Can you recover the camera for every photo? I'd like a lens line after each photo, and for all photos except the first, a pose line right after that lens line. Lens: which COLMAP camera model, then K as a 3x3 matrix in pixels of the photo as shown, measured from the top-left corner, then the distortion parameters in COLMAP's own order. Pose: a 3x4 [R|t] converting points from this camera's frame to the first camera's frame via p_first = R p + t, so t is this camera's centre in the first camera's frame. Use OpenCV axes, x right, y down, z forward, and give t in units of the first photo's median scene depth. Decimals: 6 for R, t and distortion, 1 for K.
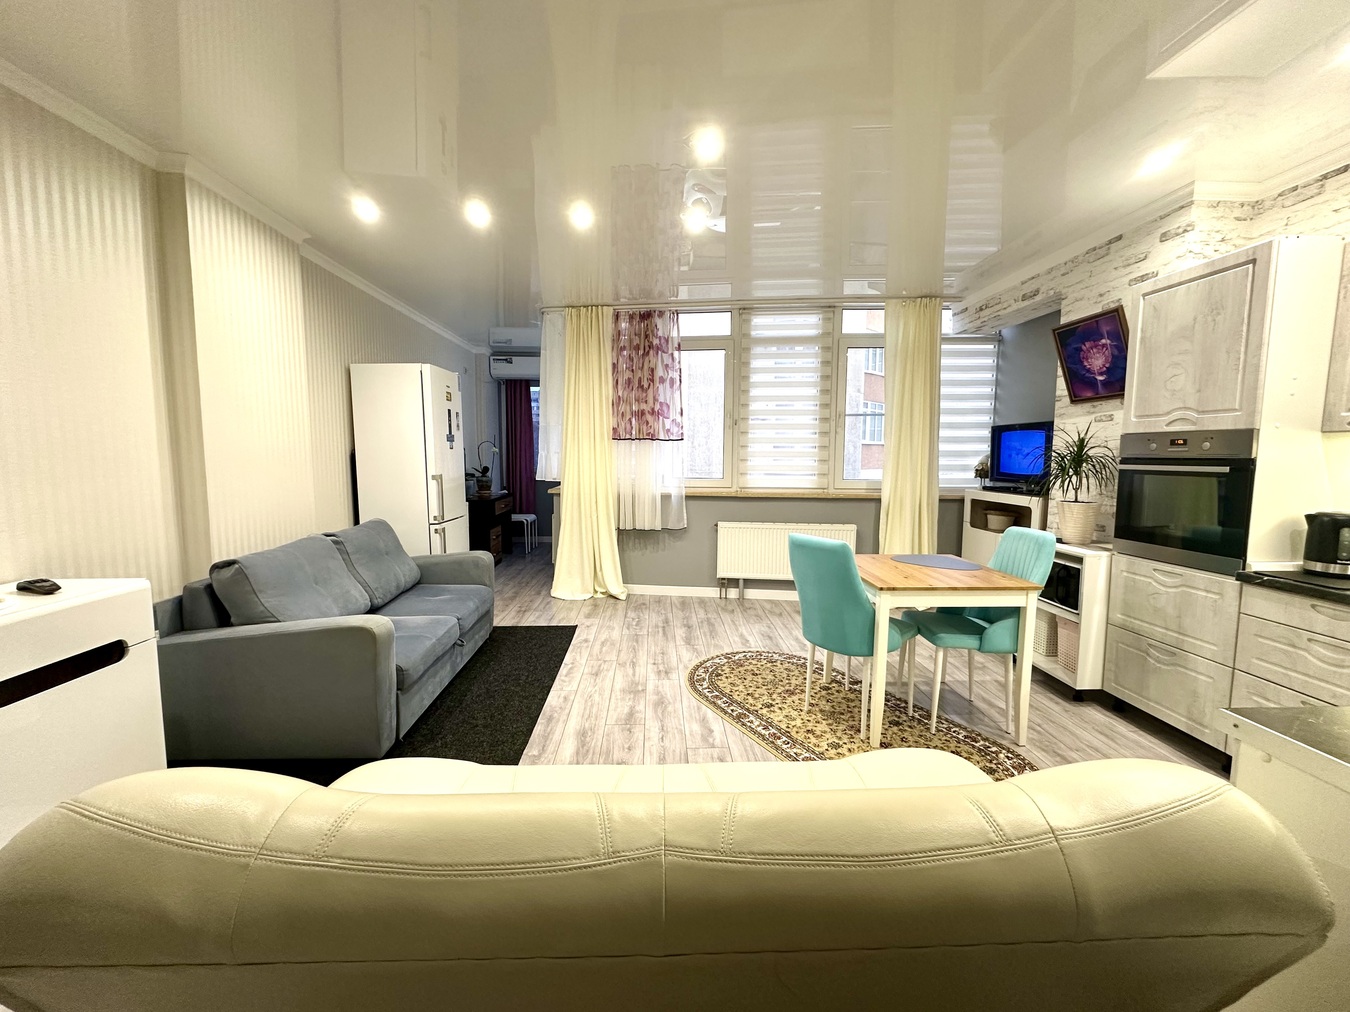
lens RADIAL K [[537.2, 0, 676.2], [0, 537.2, 502.1], [0, 0, 1]] dist [0.002967, -0.000077]
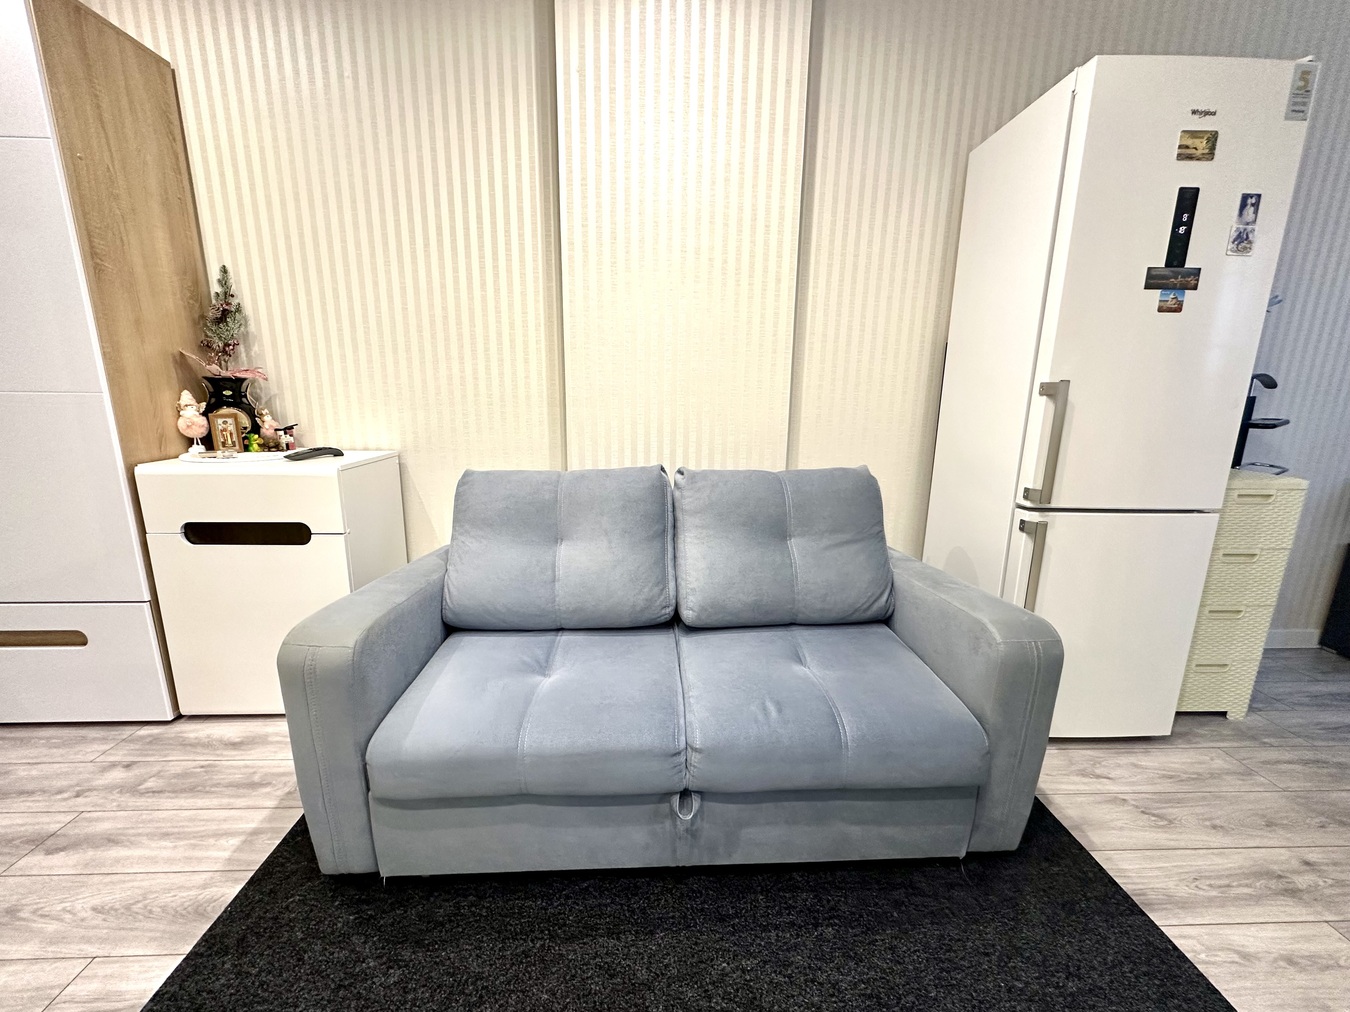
lens RADIAL K [[537.2, 0, 674.1], [0, 537.2, 504.9], [0, 0, 1]] dist [0.002967, -0.000077]
pose [[-0.000738, 0.206859, -0.978370, -0.056172], [-0.106421, 0.972798, 0.205761, -0.016324], [0.994321, 0.104271, 0.021297, 0.731475]]
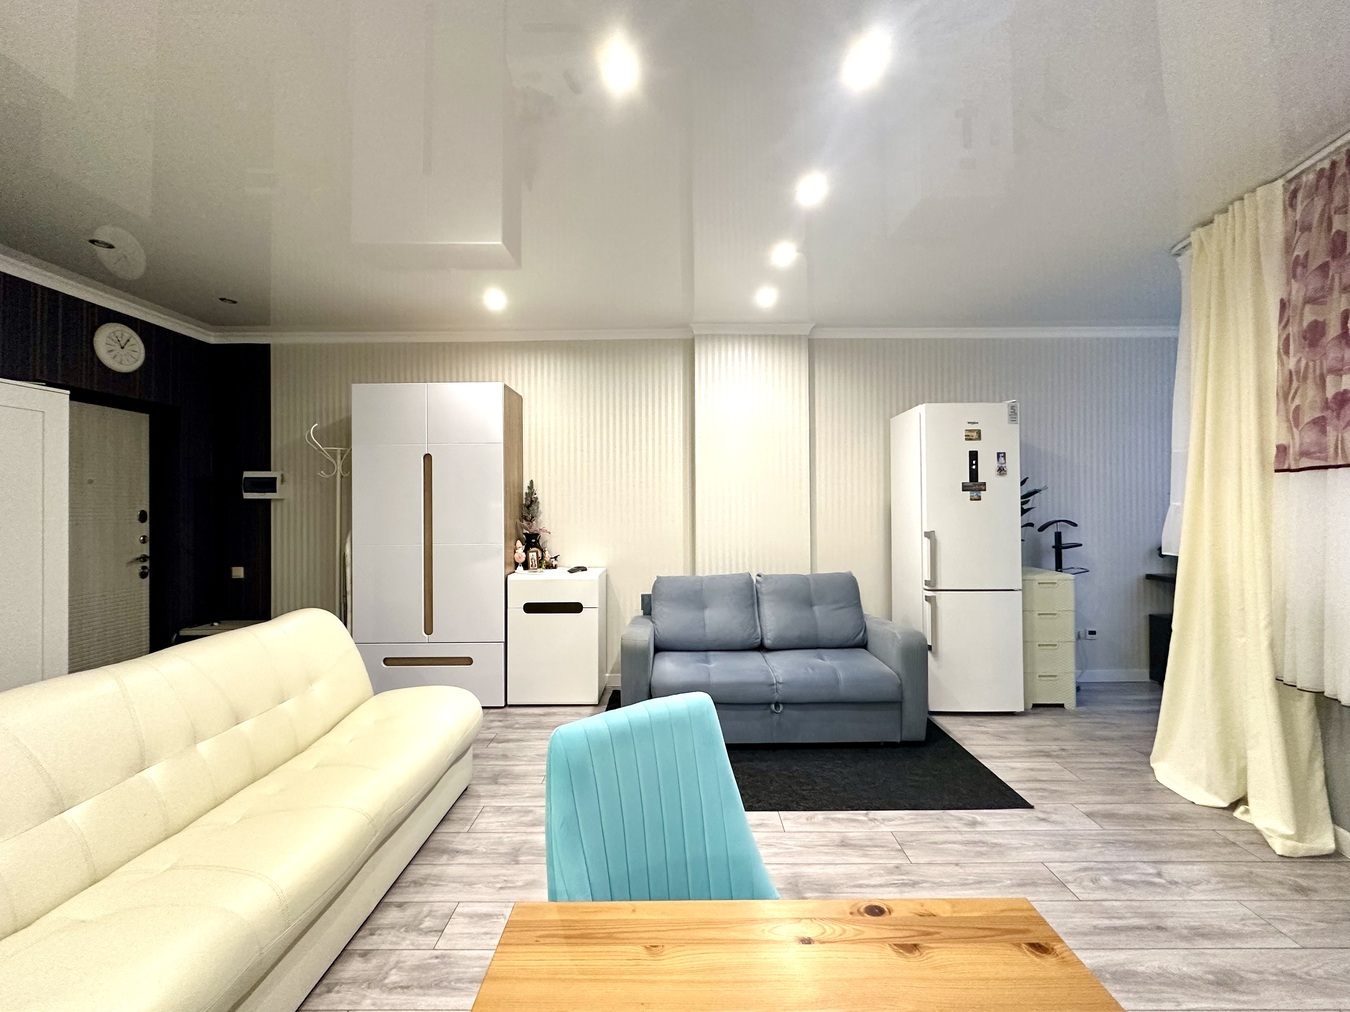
lens RADIAL K [[537.2, 0, 673.9], [0, 537.2, 501.7], [0, 0, 1]] dist [0.002967, -0.000077]
pose [[-0.050071, -0.015992, -0.998618, 0.414928], [-0.085326, 0.996285, -0.011676, -0.053372], [0.995094, 0.084624, -0.051249, 0.638475]]
